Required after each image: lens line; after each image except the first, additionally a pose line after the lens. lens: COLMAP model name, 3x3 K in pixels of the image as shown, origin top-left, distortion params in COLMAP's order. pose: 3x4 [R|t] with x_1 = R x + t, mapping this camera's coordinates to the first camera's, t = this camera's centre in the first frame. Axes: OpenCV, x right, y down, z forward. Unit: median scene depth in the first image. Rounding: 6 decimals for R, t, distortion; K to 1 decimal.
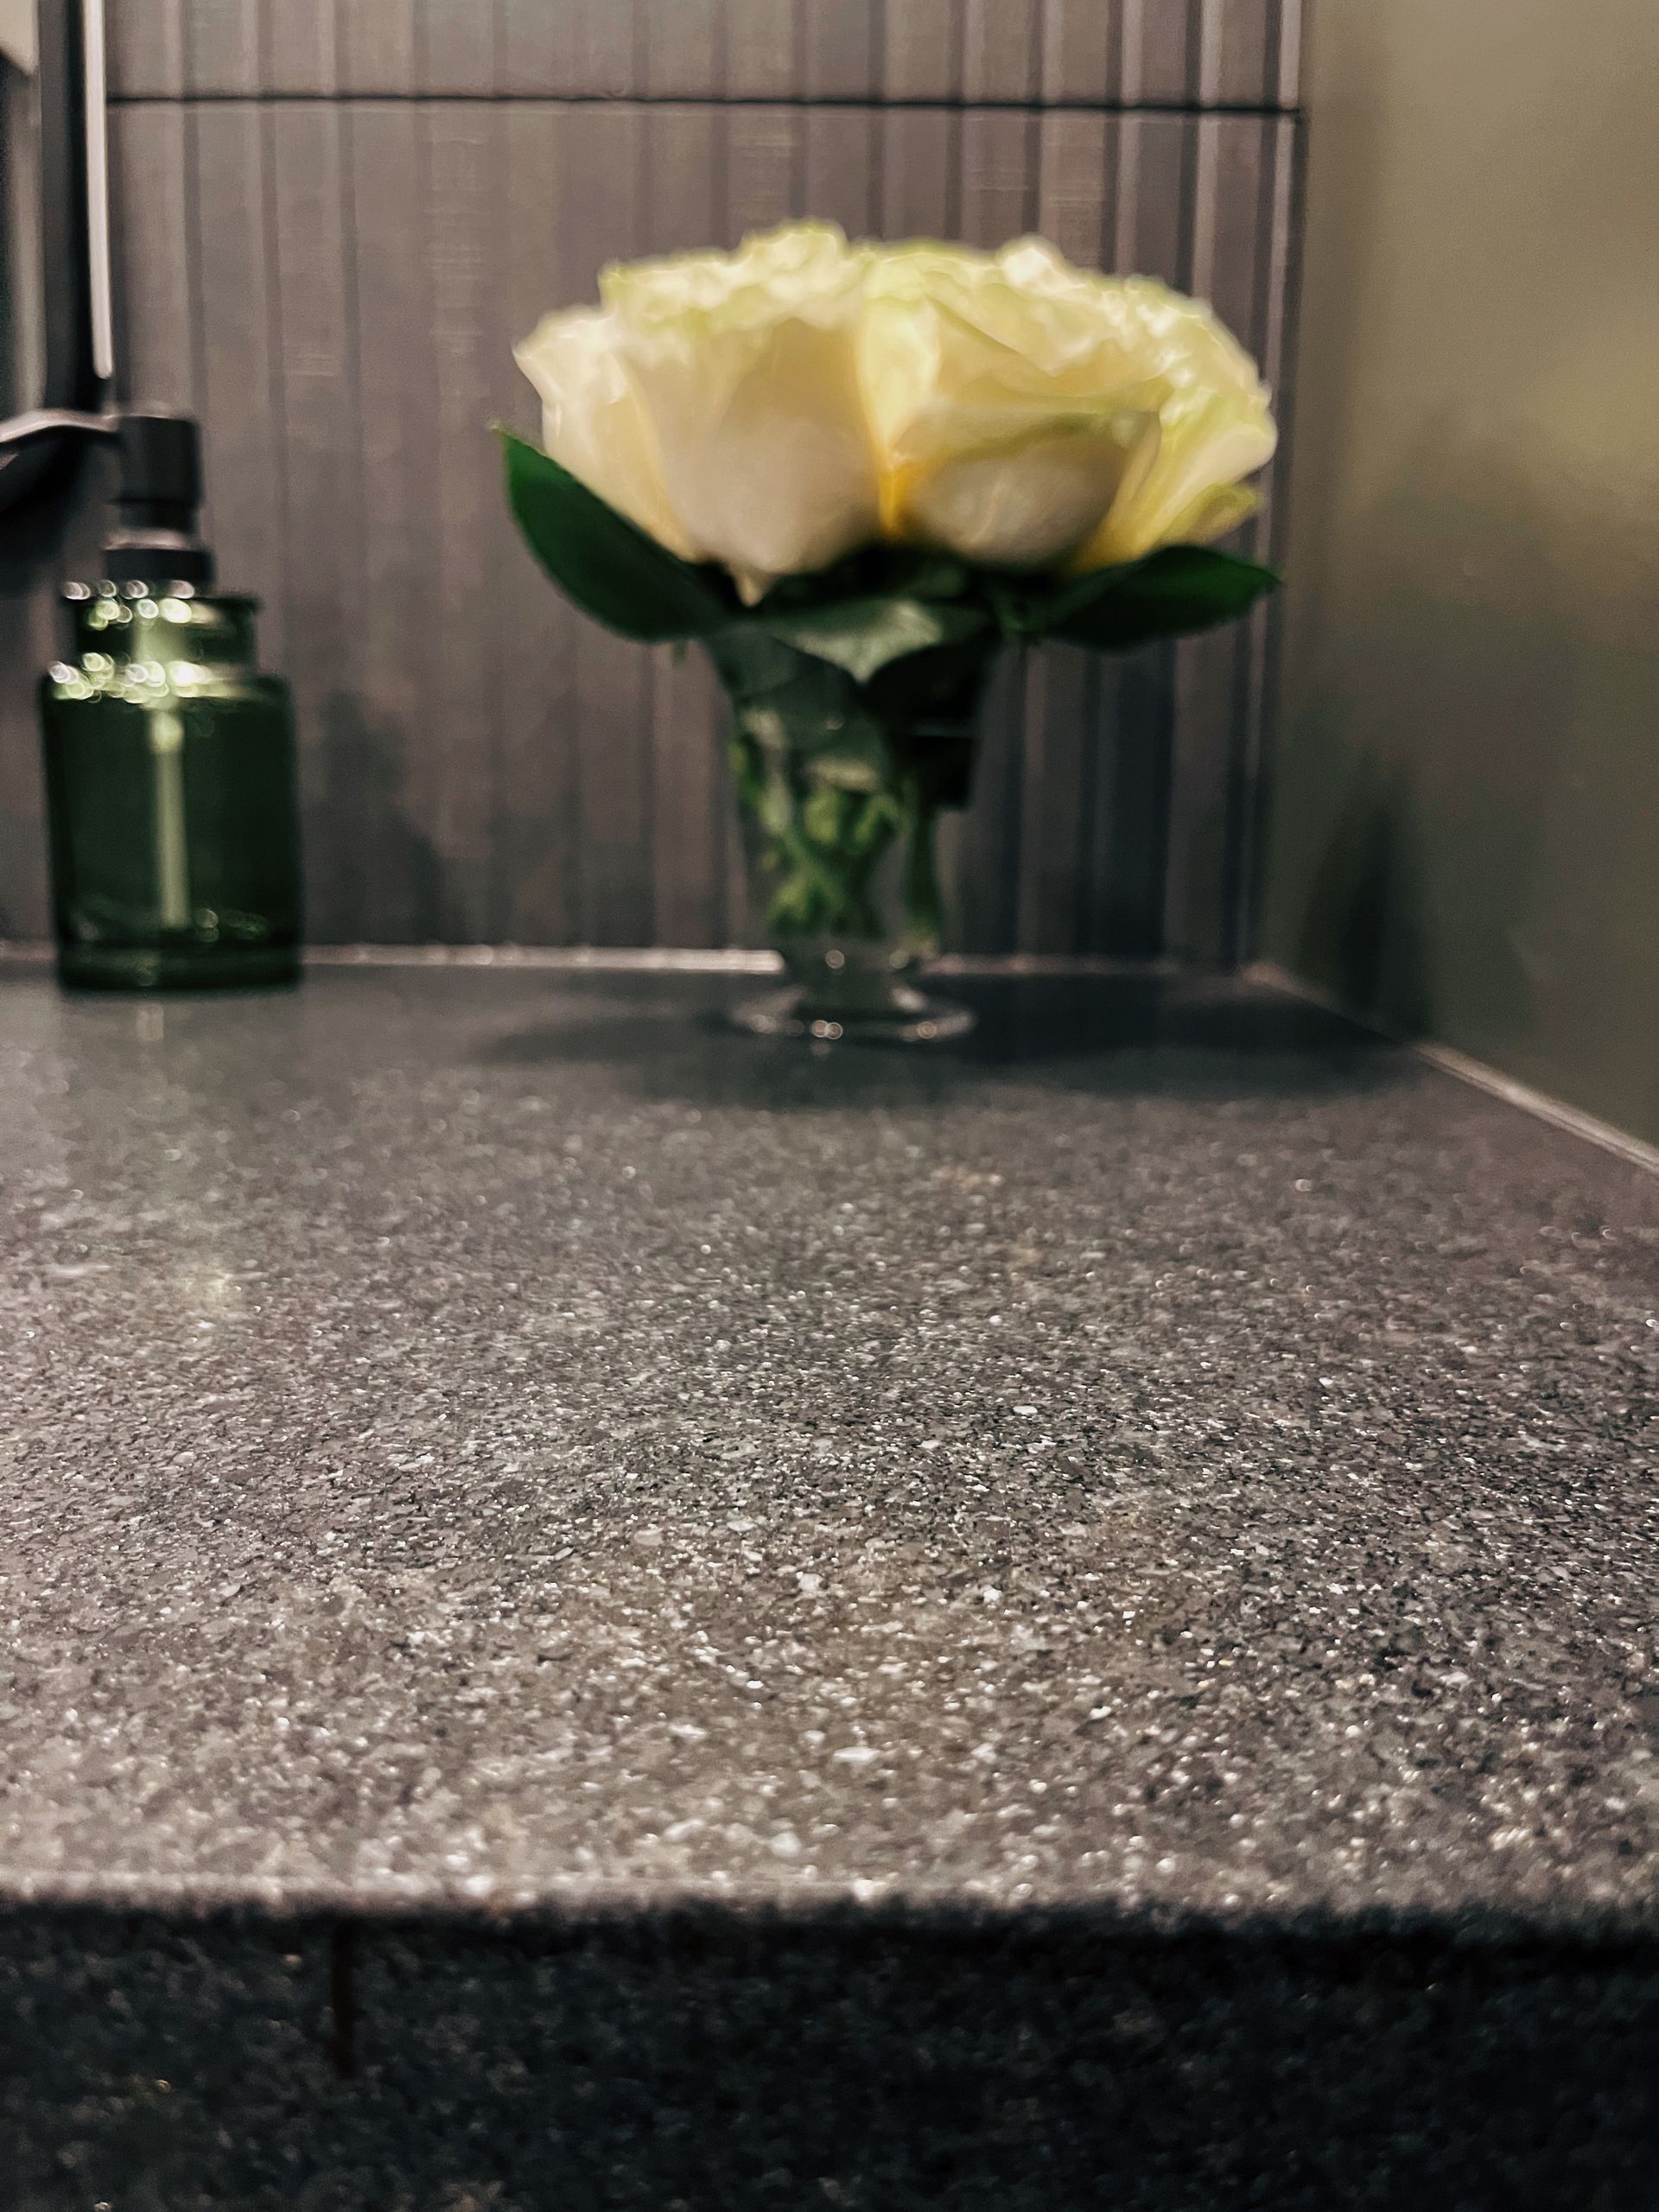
lens RADIAL K [[1798.7, 0, 830.8], [0, 1798.7, 1097.3], [0, 0, 1]] dist [0.032129, -0.049074]
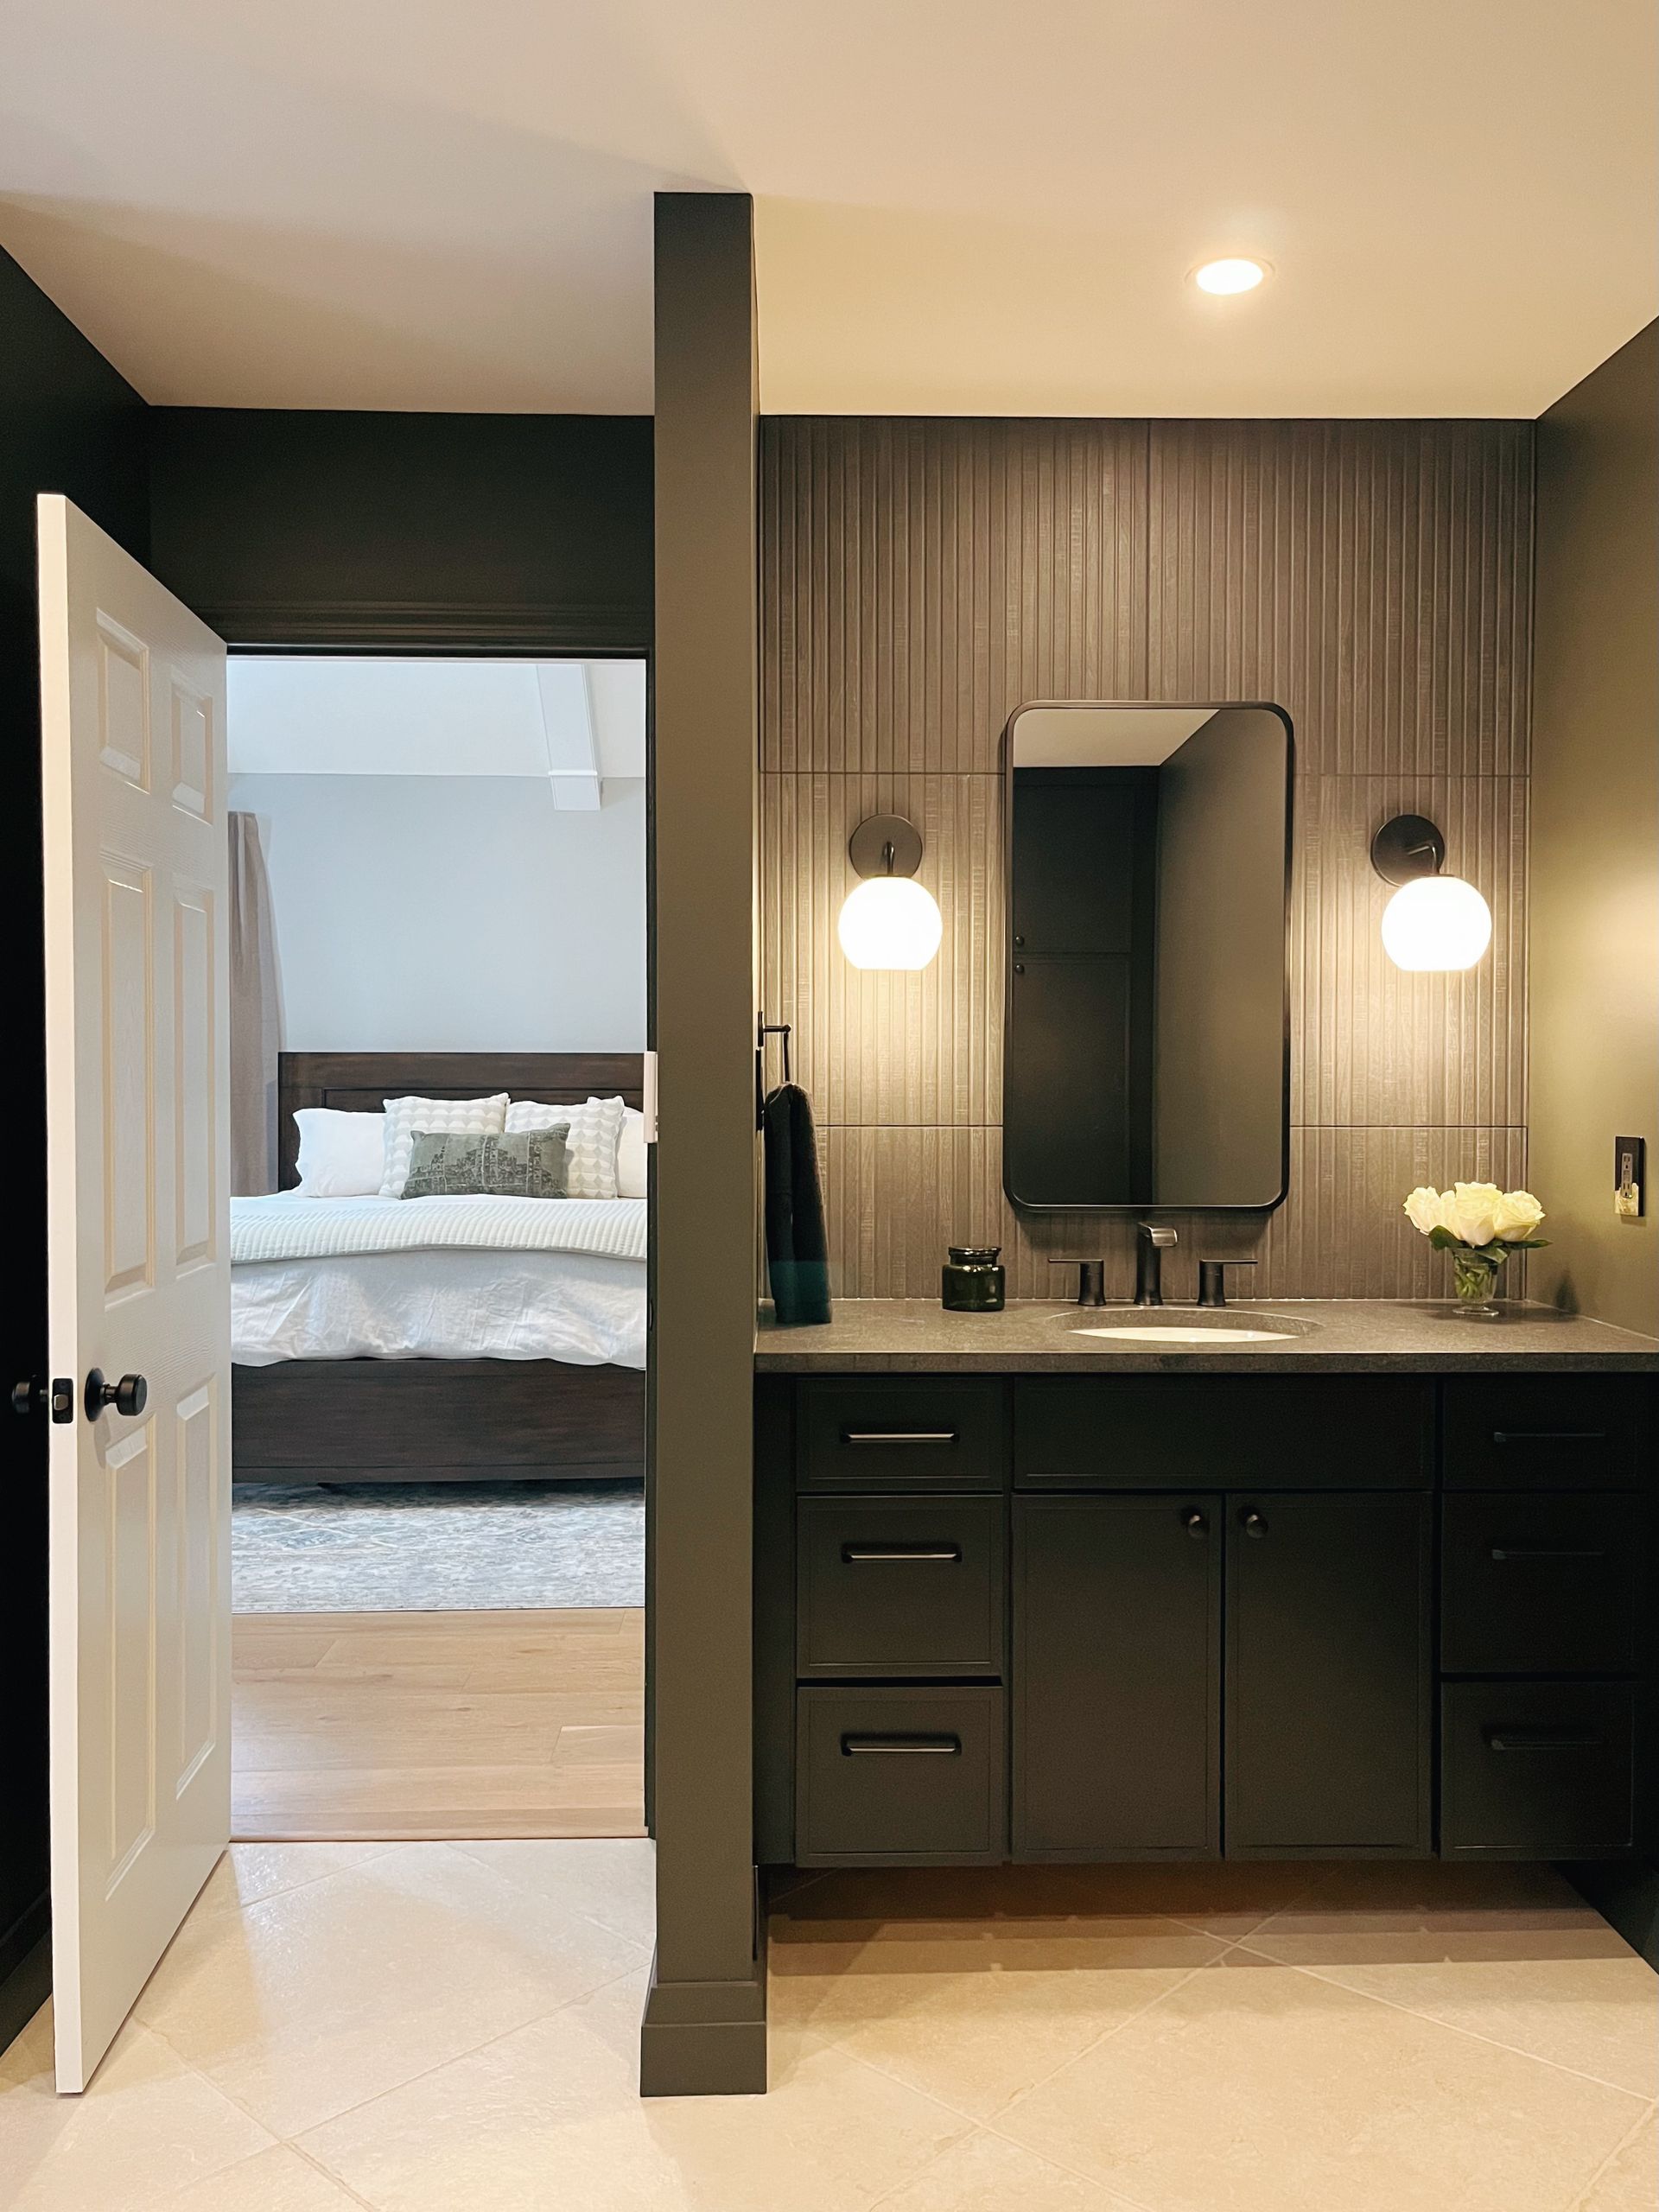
lens RADIAL K [[1798.7, 0, 814.3], [0, 1798.7, 1091.3], [0, 0, 1]] dist [0.032129, -0.049074]
pose [[0.999534, -0.012742, 0.027728, -2.288834], [0.017123, 0.986311, -0.164002, 0.172443], [-0.025258, 0.164401, 0.986070, -4.818642]]
